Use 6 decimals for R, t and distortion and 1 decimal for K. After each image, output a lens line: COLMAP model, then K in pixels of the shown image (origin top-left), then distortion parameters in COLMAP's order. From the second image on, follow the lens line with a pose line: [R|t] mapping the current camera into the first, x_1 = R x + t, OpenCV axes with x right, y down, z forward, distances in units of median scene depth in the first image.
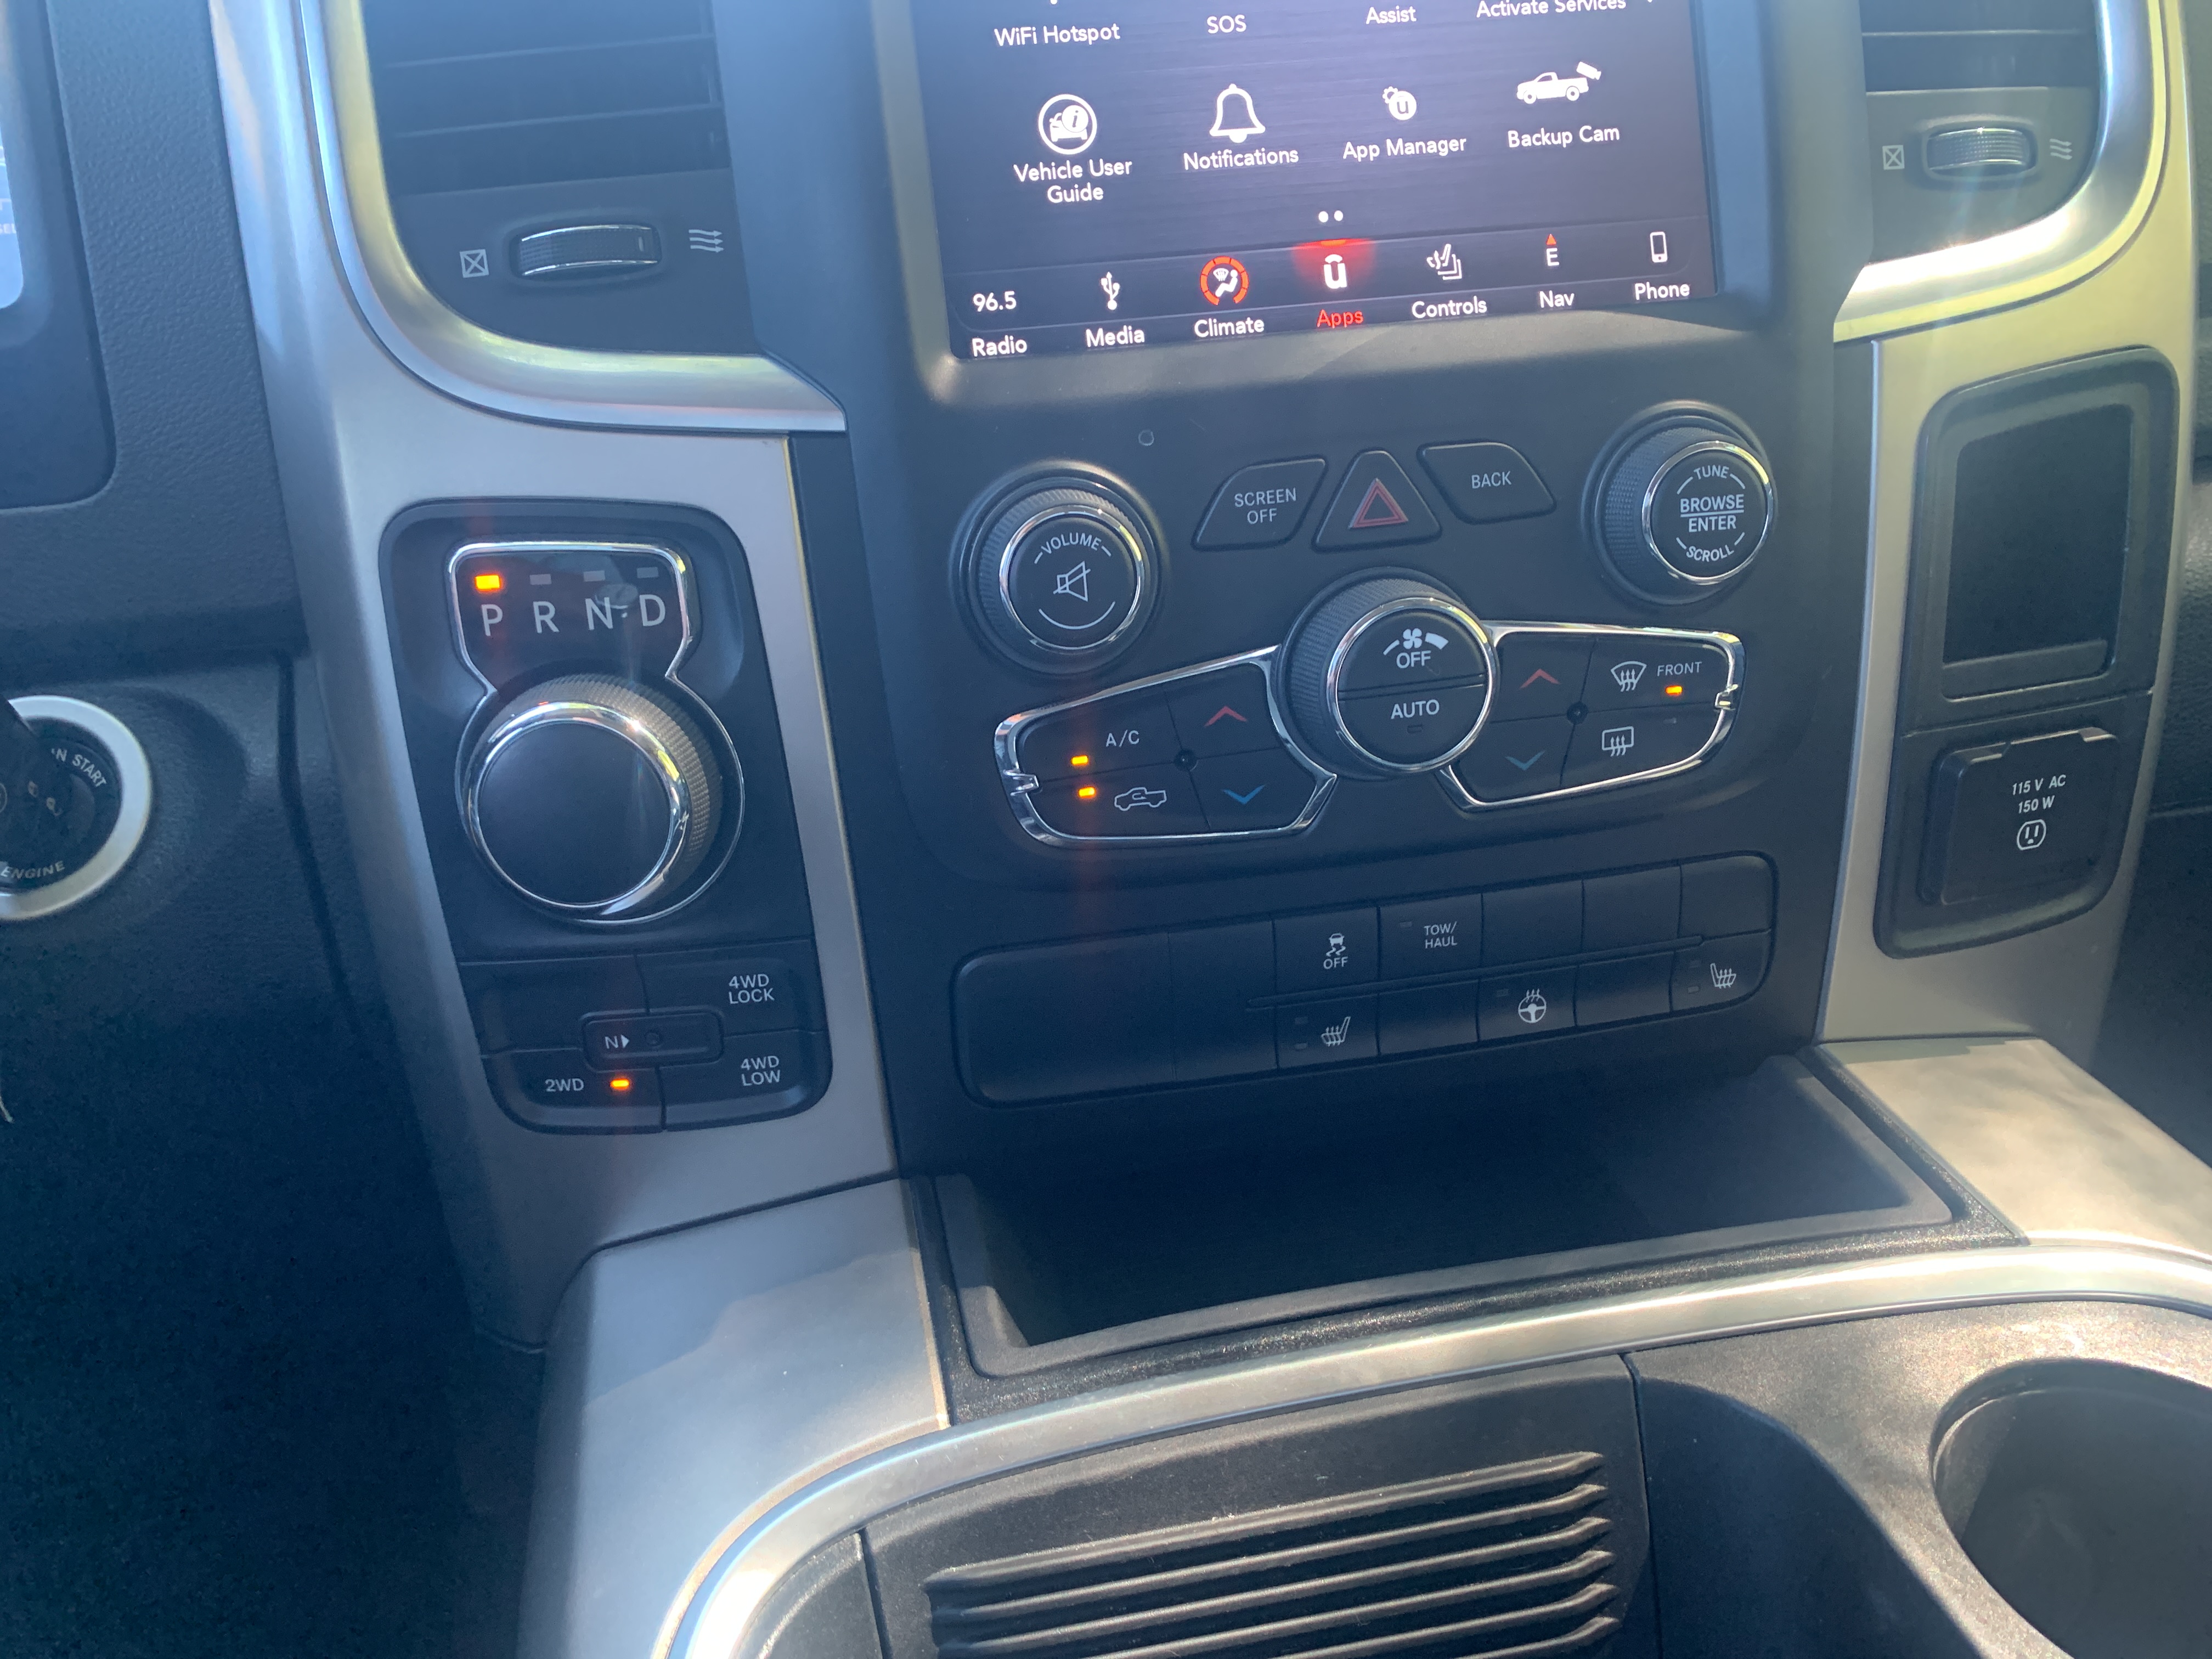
lens RADIAL K [[1711.7, 0, 1104.0], [0, 1711.7, 824.1], [0, 0, 1]] dist [0.014645, -0.001997]
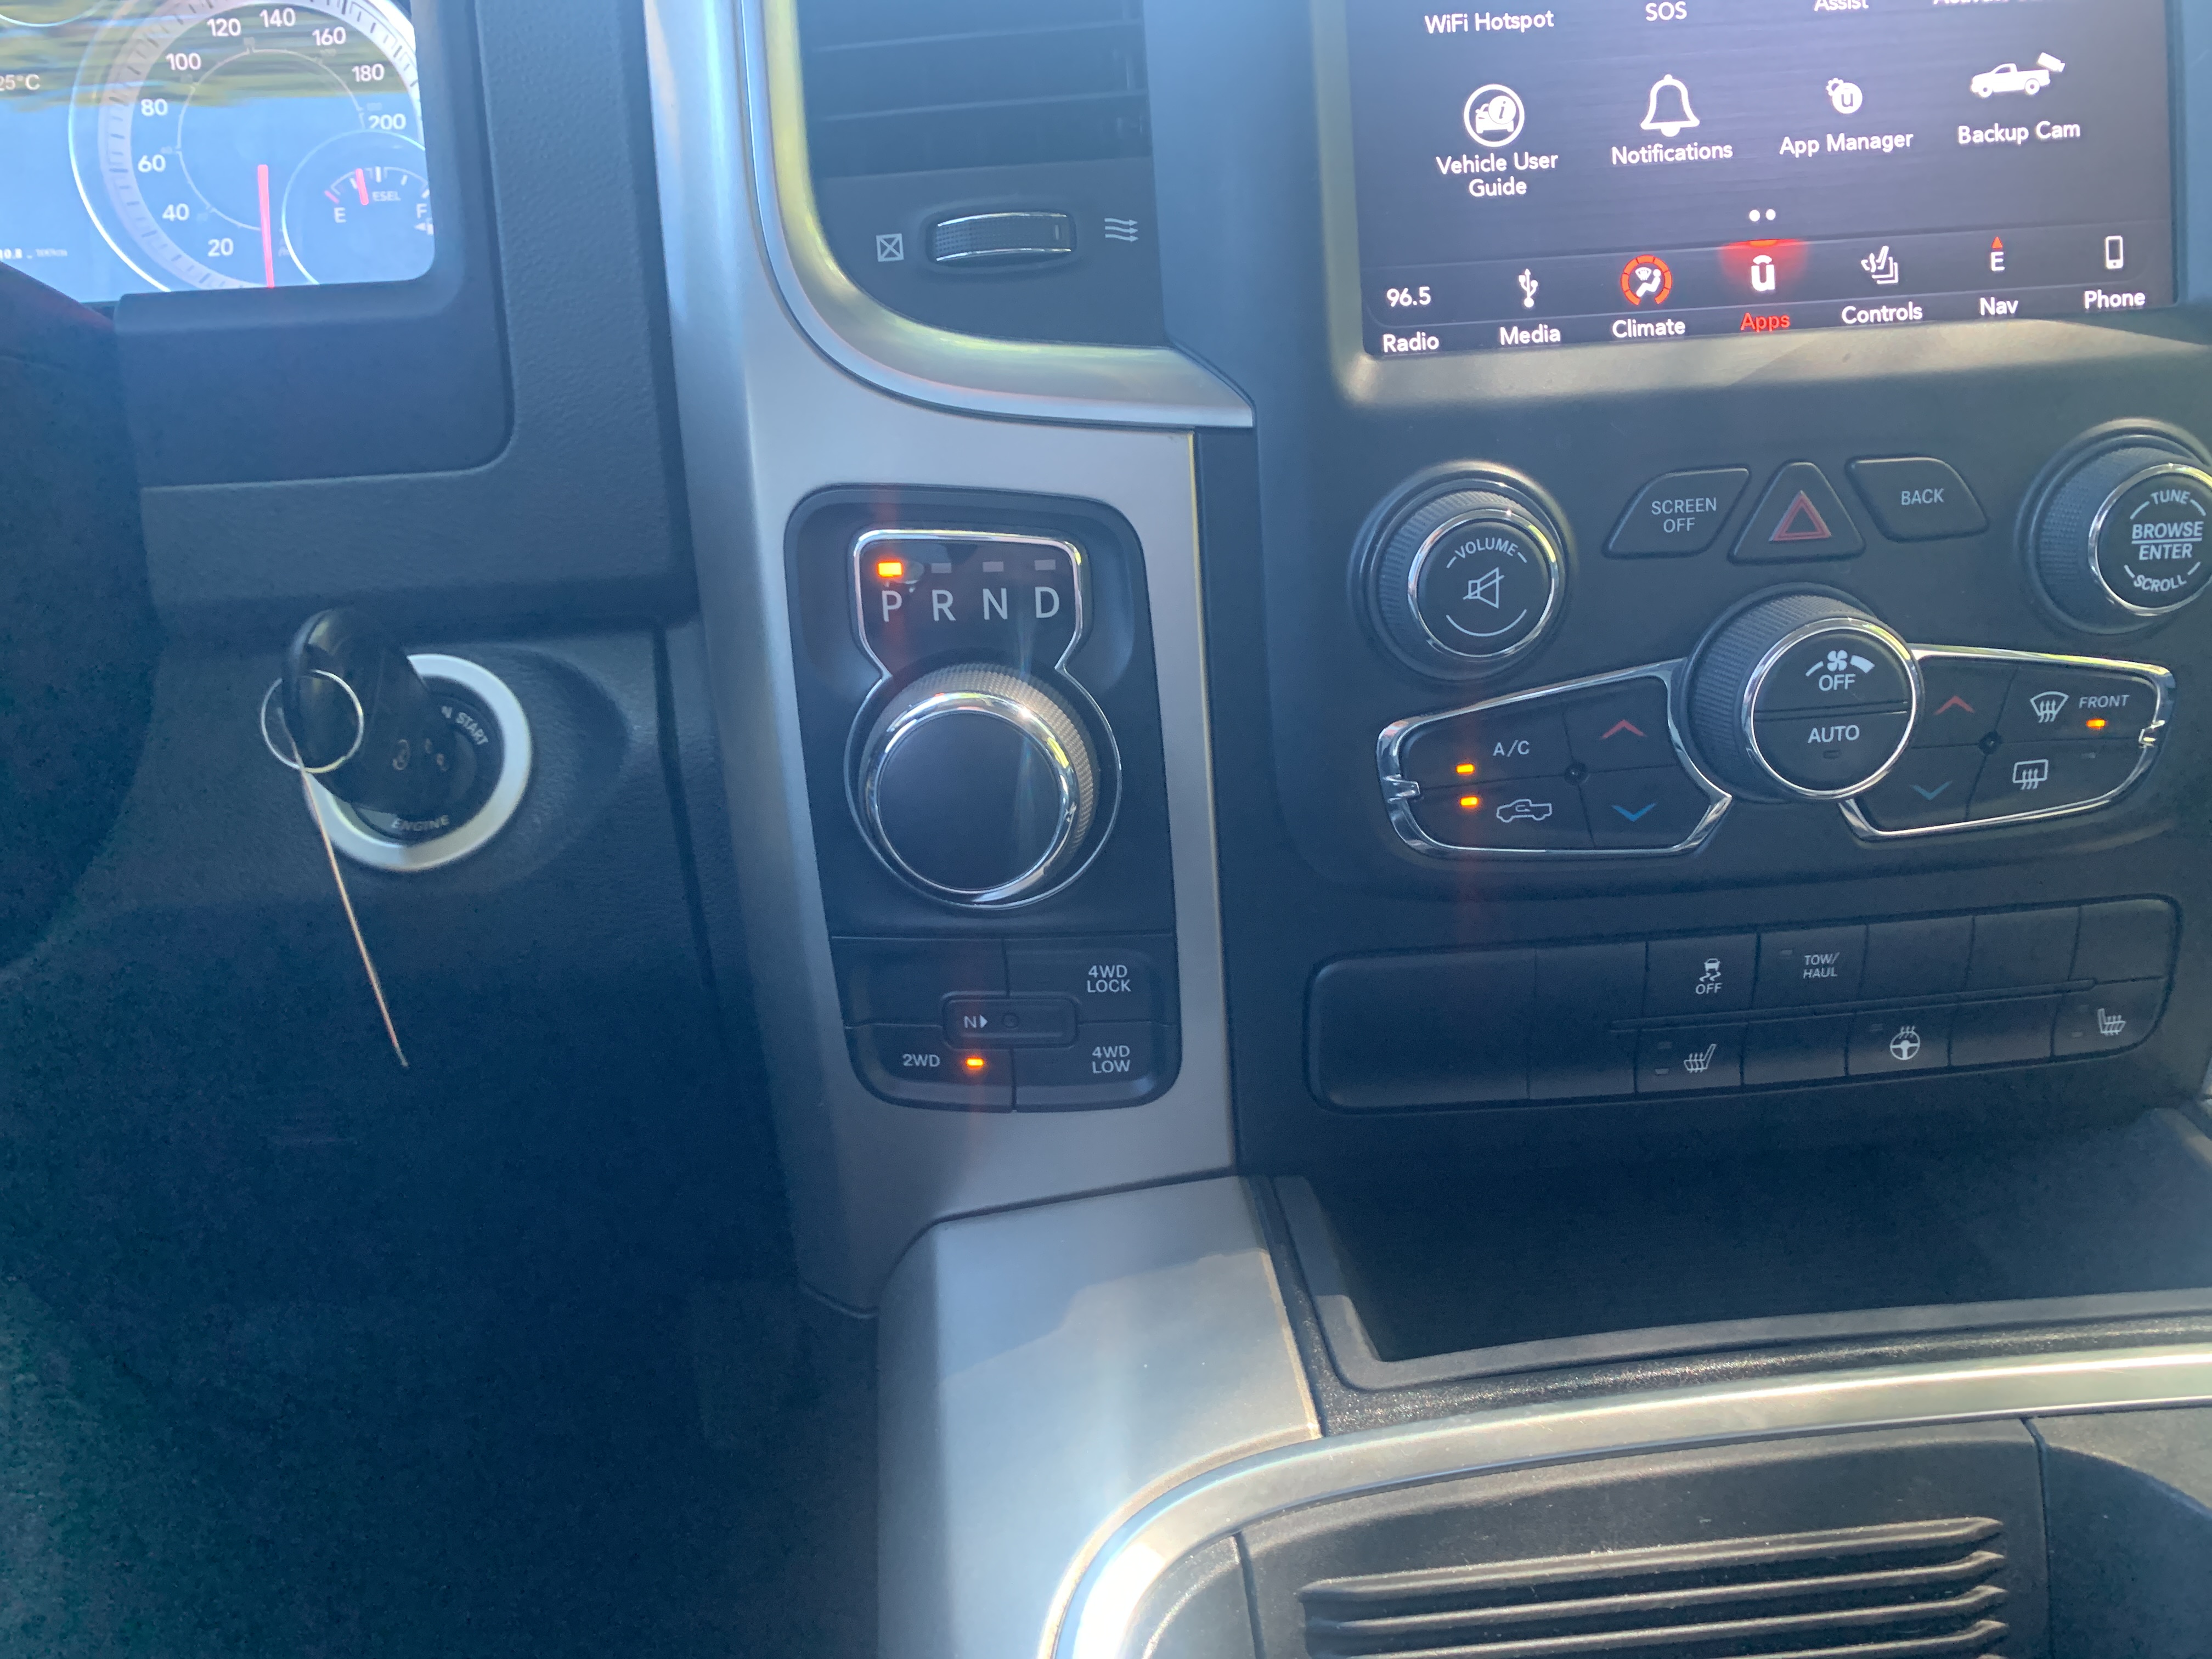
lens RADIAL K [[1711.7, 0, 1117.7], [0, 1711.7, 829.1], [0, 0, 1]] dist [0.014645, -0.001997]
pose [[0.994717, 0.051011, -0.089084, -0.124118], [-0.048967, 0.998488, 0.024985, -0.017909], [0.090224, -0.020491, 0.995711, 0.004472]]
